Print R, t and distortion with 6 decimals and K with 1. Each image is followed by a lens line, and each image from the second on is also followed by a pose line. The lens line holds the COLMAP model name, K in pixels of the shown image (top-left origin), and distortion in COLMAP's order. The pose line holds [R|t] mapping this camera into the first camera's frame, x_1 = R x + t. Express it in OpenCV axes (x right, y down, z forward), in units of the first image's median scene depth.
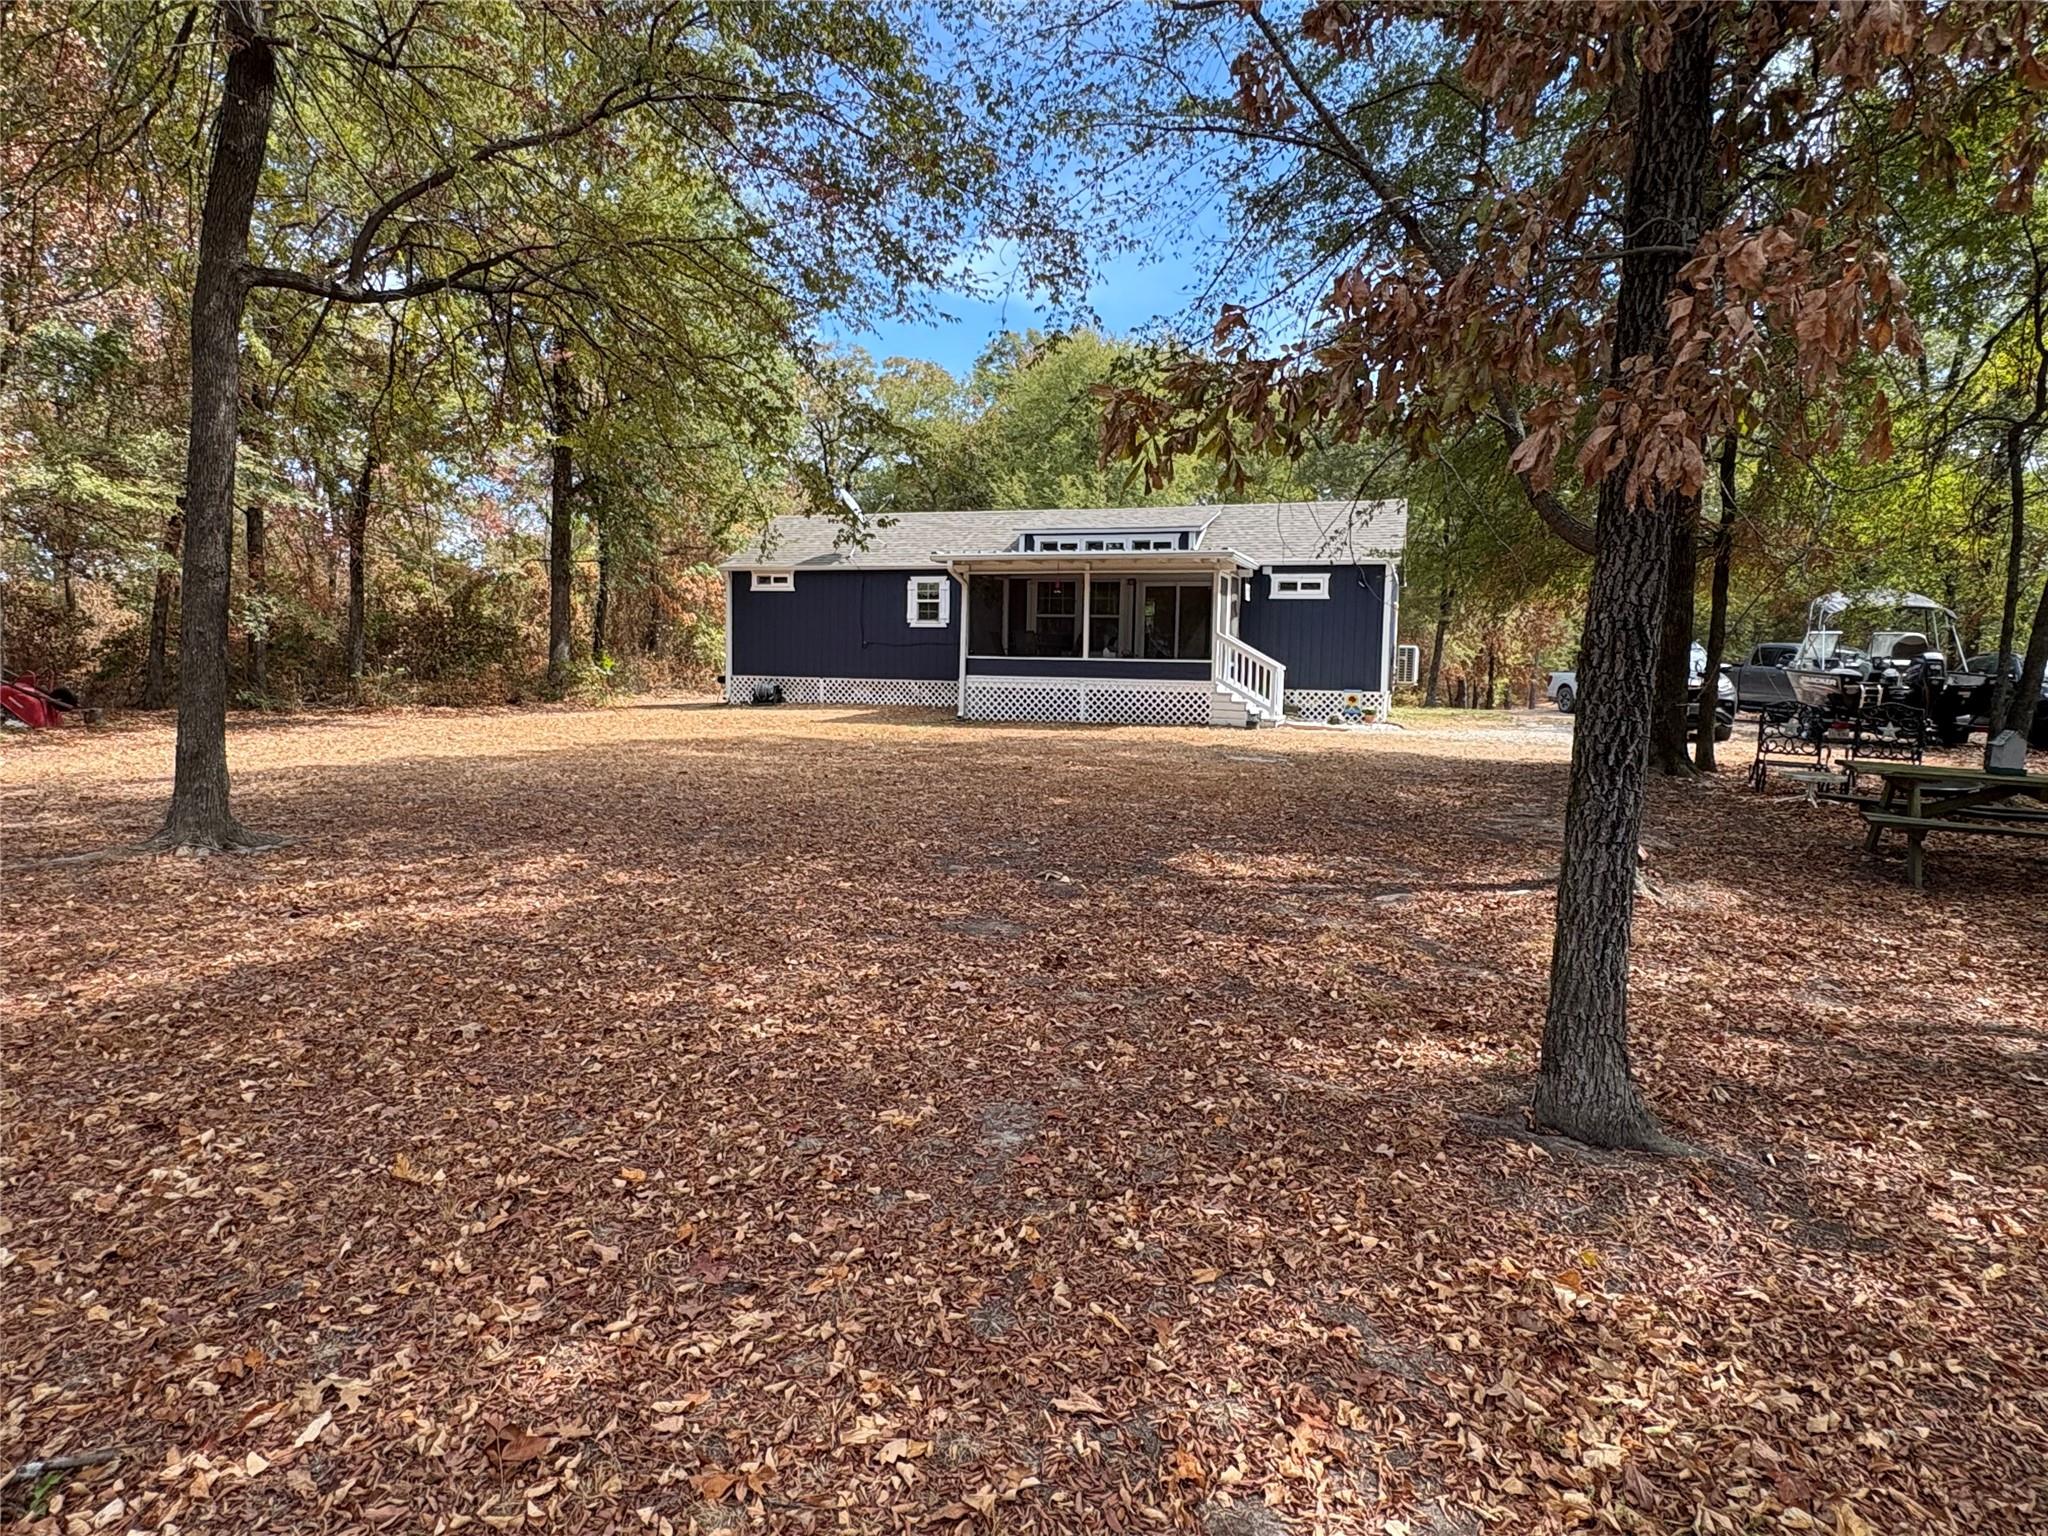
lens RADIAL K [[1138.9, 0, 1027.0], [0, 1138.9, 768.6], [0, 0, 1]] dist [0.001428, 0.000026]
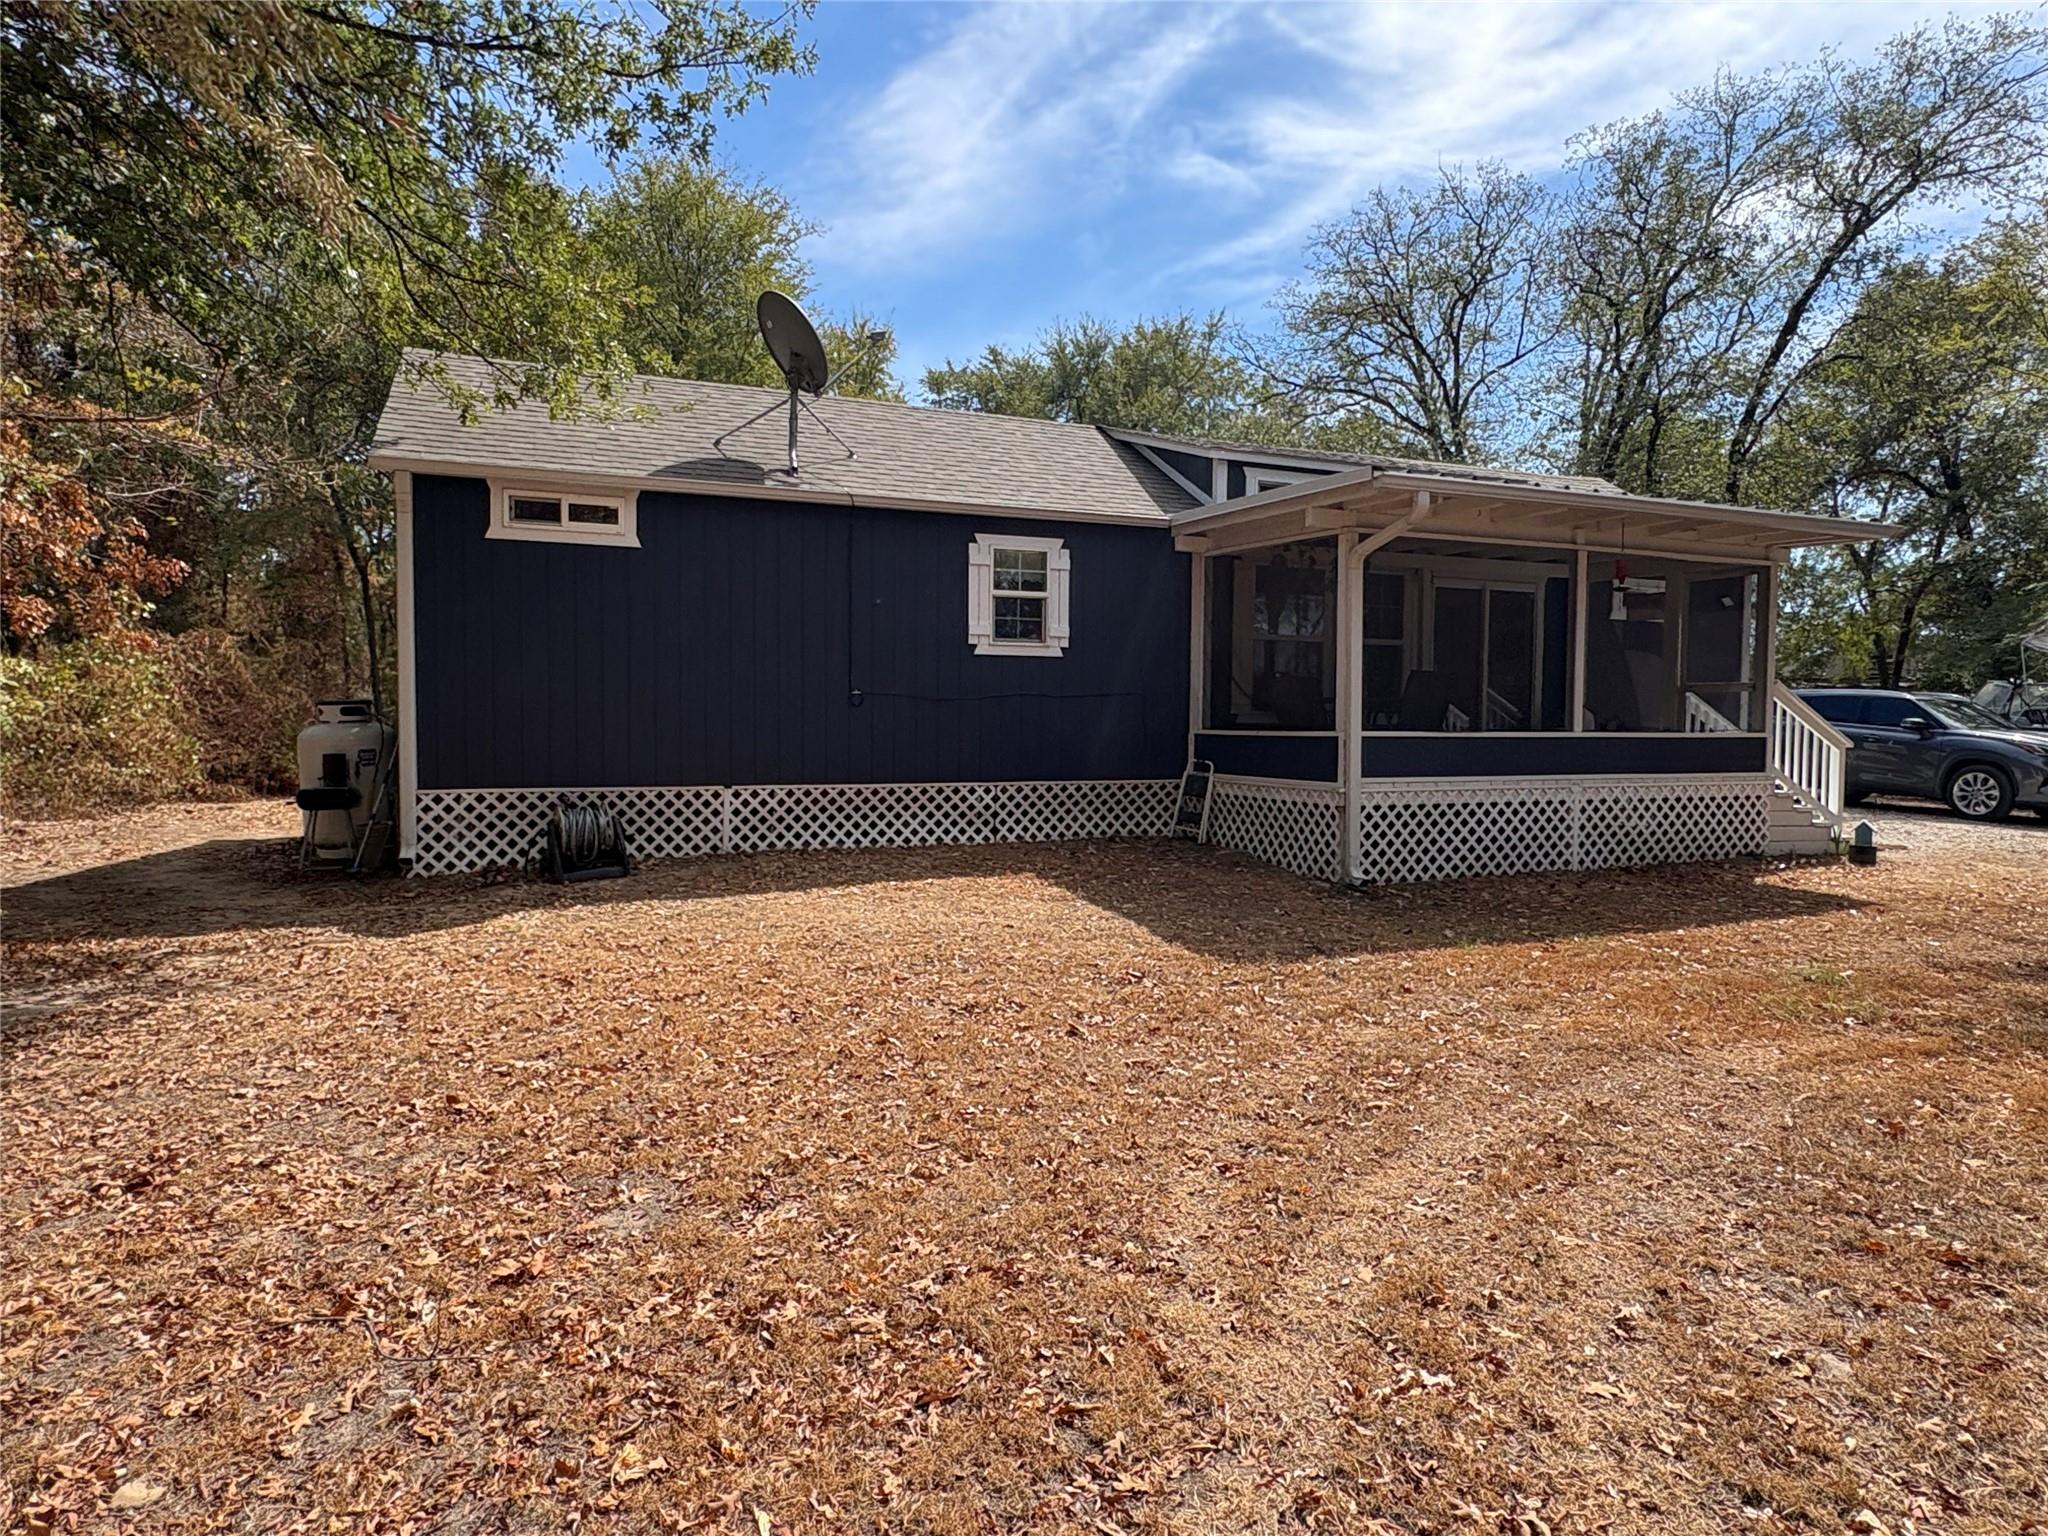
lens RADIAL K [[1200.2, 0, 1022.9], [0, 1200.2, 768.8], [0, 0, 1]] dist [0.003141, 0.000232]
pose [[0.732382, -0.053918, 0.678755, -0.388416], [0.065605, 0.997810, 0.008475, -0.086113], [-0.677726, 0.038323, 0.734315, 0.672524]]
